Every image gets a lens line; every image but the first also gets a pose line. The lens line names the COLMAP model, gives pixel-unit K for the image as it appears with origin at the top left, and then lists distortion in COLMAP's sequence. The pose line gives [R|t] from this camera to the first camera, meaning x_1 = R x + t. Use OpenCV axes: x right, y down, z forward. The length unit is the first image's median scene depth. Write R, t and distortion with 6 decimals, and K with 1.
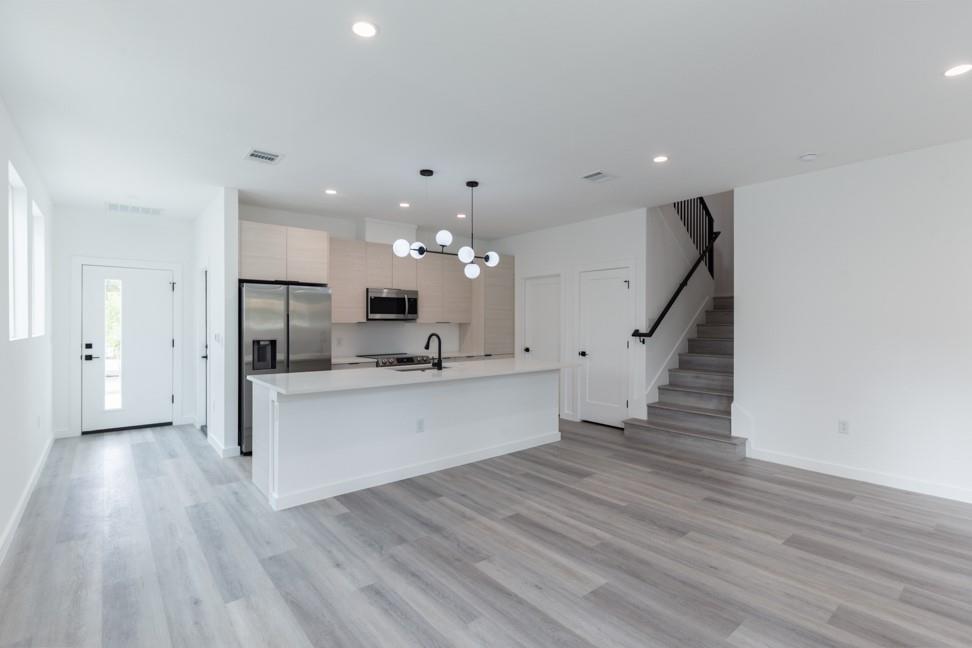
lens RADIAL K [[455.8, 0, 485.3], [0, 455.8, 324.0], [0, 0, 1]] dist [0.009401, -0.006632]
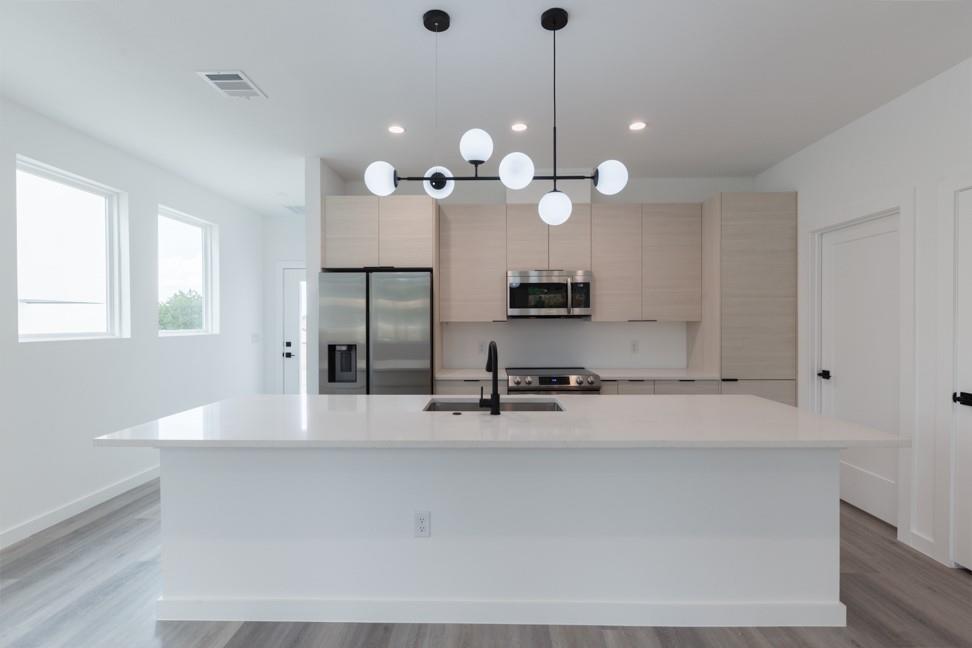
lens RADIAL K [[455.8, 0, 482.5], [0, 455.8, 324.9], [0, 0, 1]] dist [0.009401, -0.006632]
pose [[0.755079, 0.001886, -0.655631, 0.214712], [0.002197, 0.999983, 0.005407, -0.001789], [0.655630, -0.005523, 0.755062, 0.591801]]
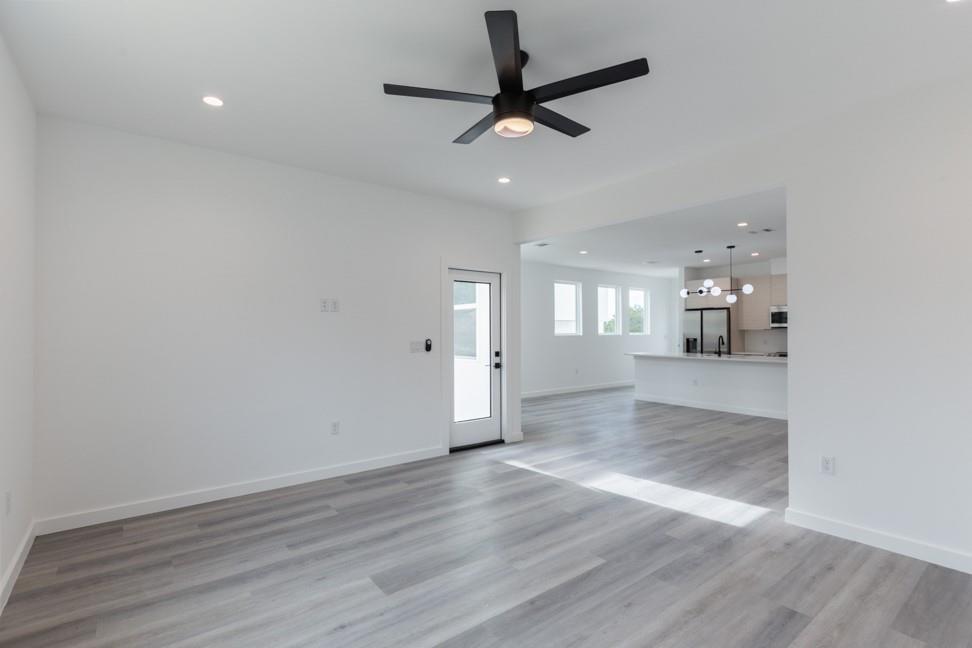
lens RADIAL K [[455.8, 0, 480.1], [0, 455.8, 327.3], [0, 0, 1]] dist [0.009401, -0.006632]
pose [[-0.038336, -0.007129, -0.999239, 1.657409], [-0.001028, 0.999974, -0.007095, 0.001271], [0.999264, 0.000755, -0.038342, 0.136973]]
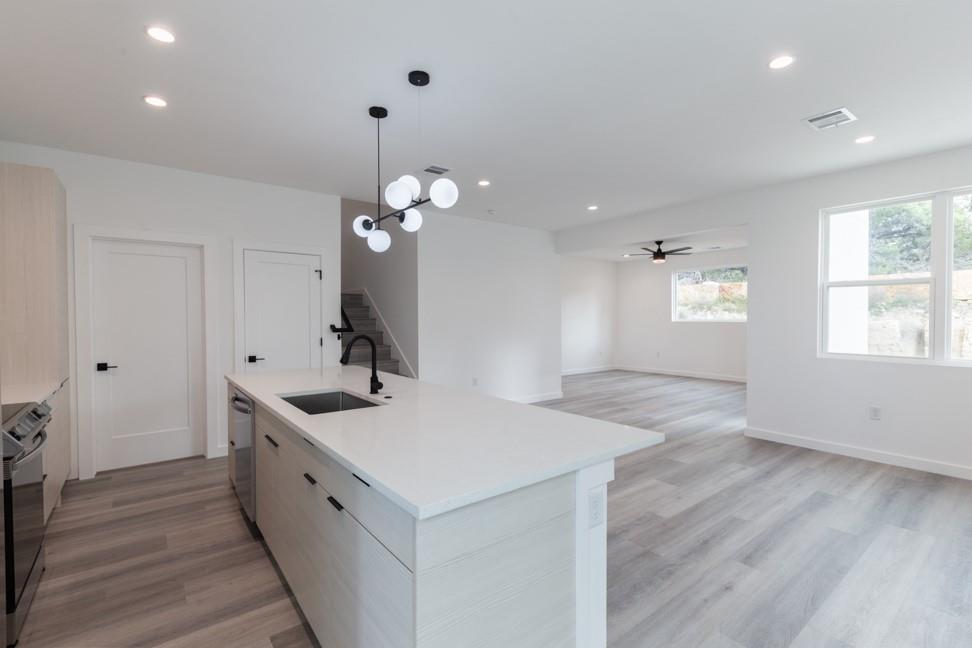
lens RADIAL K [[429.7, 0, 482.1], [0, 429.7, 327.8], [0, 0, 1]] dist [0.008250, -0.004875]
pose [[0.046374, -0.025450, 0.998600, -0.652717], [0.005904, 0.999665, 0.025203, -0.002638], [-0.998907, 0.004727, 0.046509, 0.800511]]
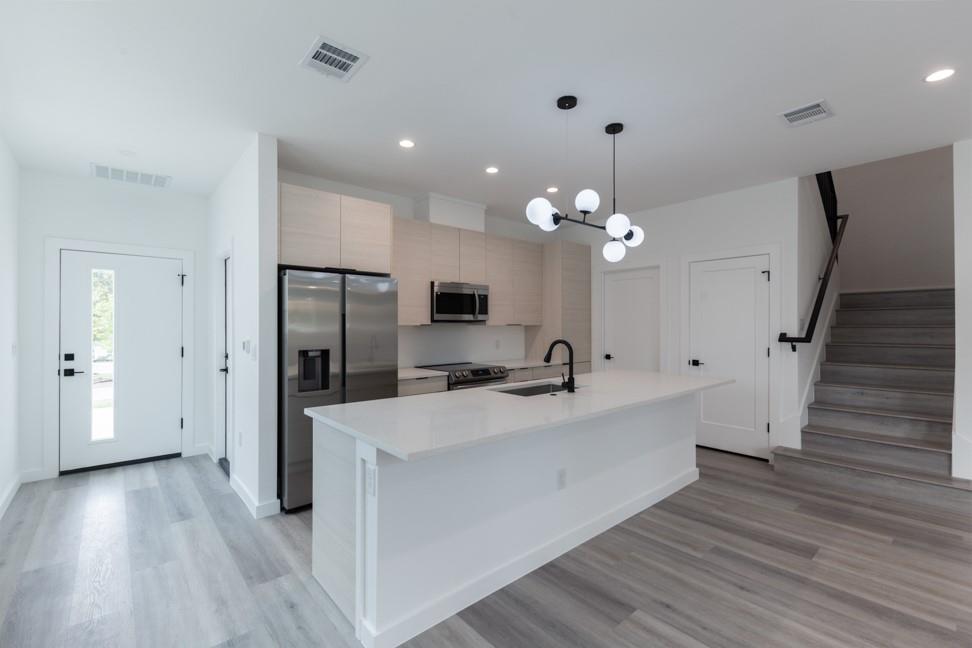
lens RADIAL K [[429.7, 0, 485.0], [0, 429.7, 324.1], [0, 0, 1]] dist [0.008250, -0.004875]
pose [[0.999772, -0.002615, 0.021171, -0.238763], [0.002721, 0.999984, -0.004978, -0.000980], [-0.021158, 0.005034, 0.999763, 0.332924]]
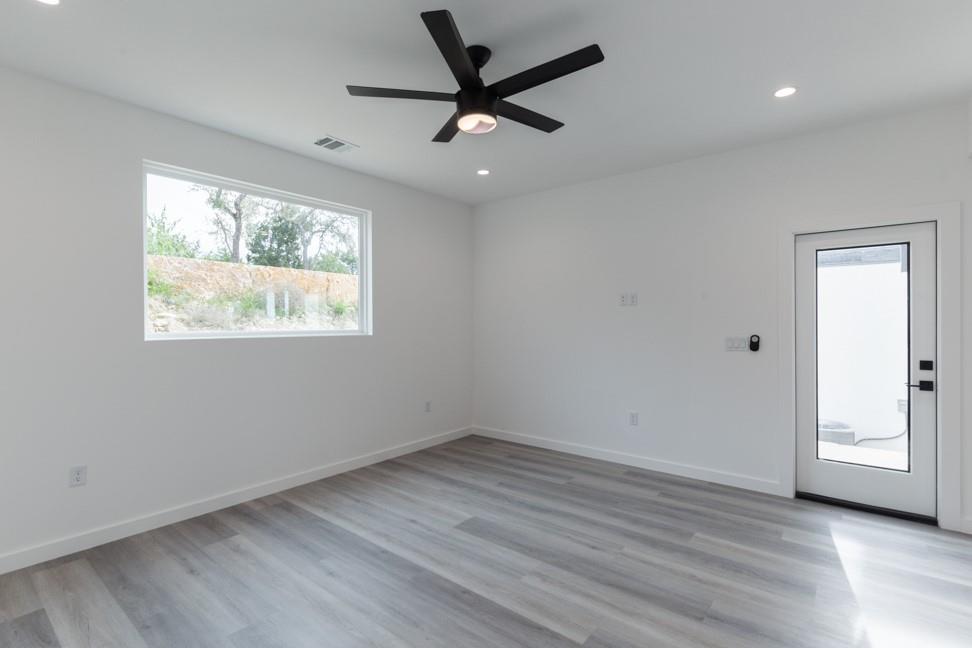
lens RADIAL K [[455.8, 0, 482.1], [0, 455.8, 325.4], [0, 0, 1]] dist [0.009401, -0.006632]
pose [[-0.981004, 0.003154, -0.193962, 1.239297], [0.001547, 0.999963, 0.008436, -0.003132], [0.193982, 0.007976, -0.980973, 0.669379]]
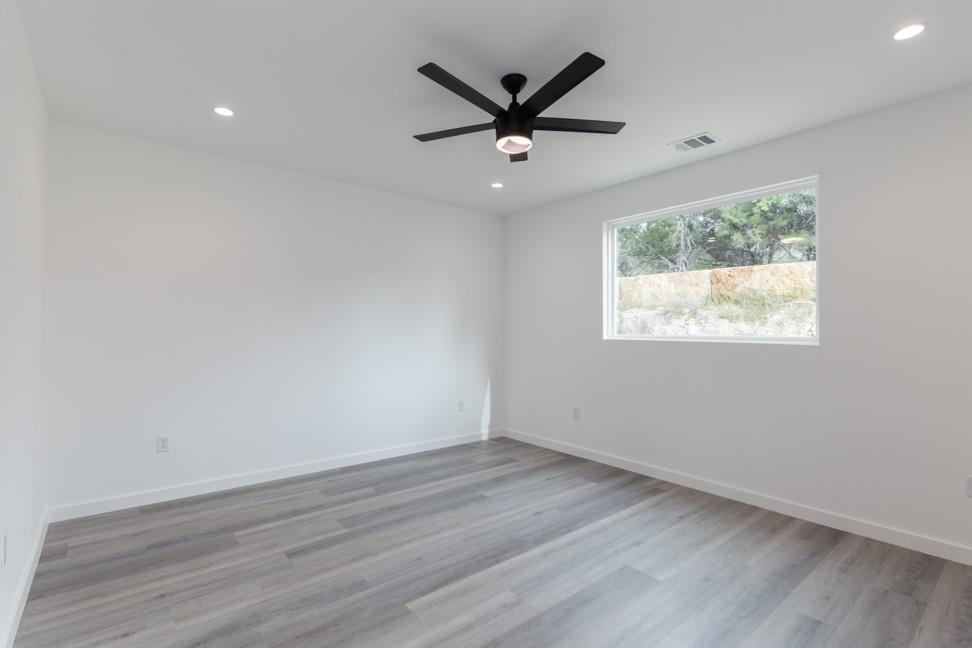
lens RADIAL K [[455.8, 0, 483.5], [0, 455.8, 338.0], [0, 0, 1]] dist [0.009401, -0.006632]
pose [[0.006025, -0.023811, 0.999698, 0.587254], [-0.001489, 0.999715, 0.023820, -0.001895], [-0.999981, -0.001632, 0.005988, 0.189719]]
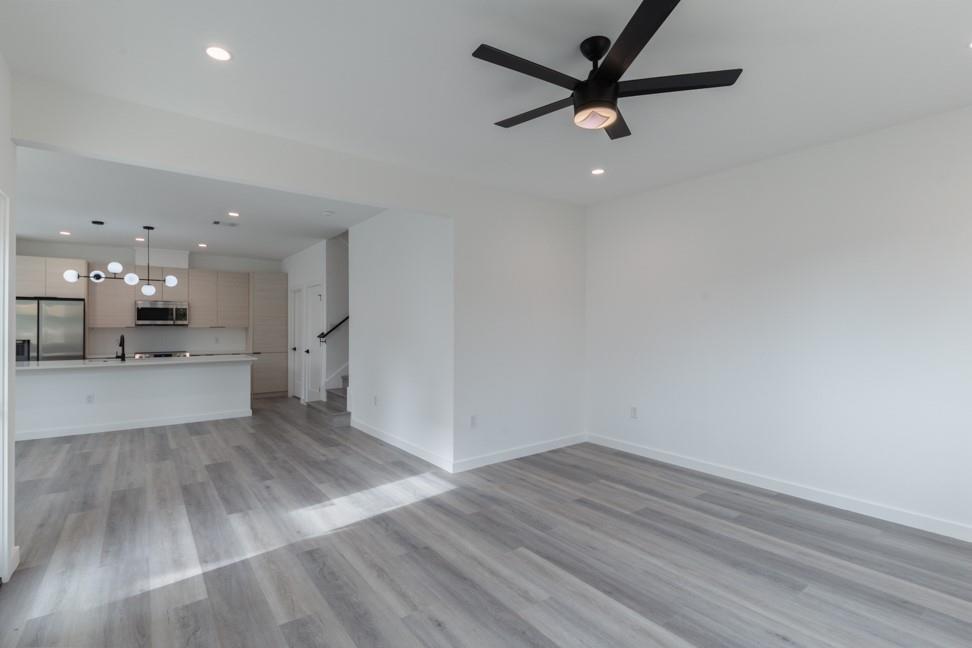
lens RADIAL K [[455.8, 0, 484.0], [0, 455.8, 324.8], [0, 0, 1]] dist [0.009401, -0.006632]
pose [[0.998897, -0.000067, -0.046964, 1.045337], [-0.000288, 0.999971, -0.007558, -0.000240], [0.046963, 0.007564, 0.998868, -0.344562]]
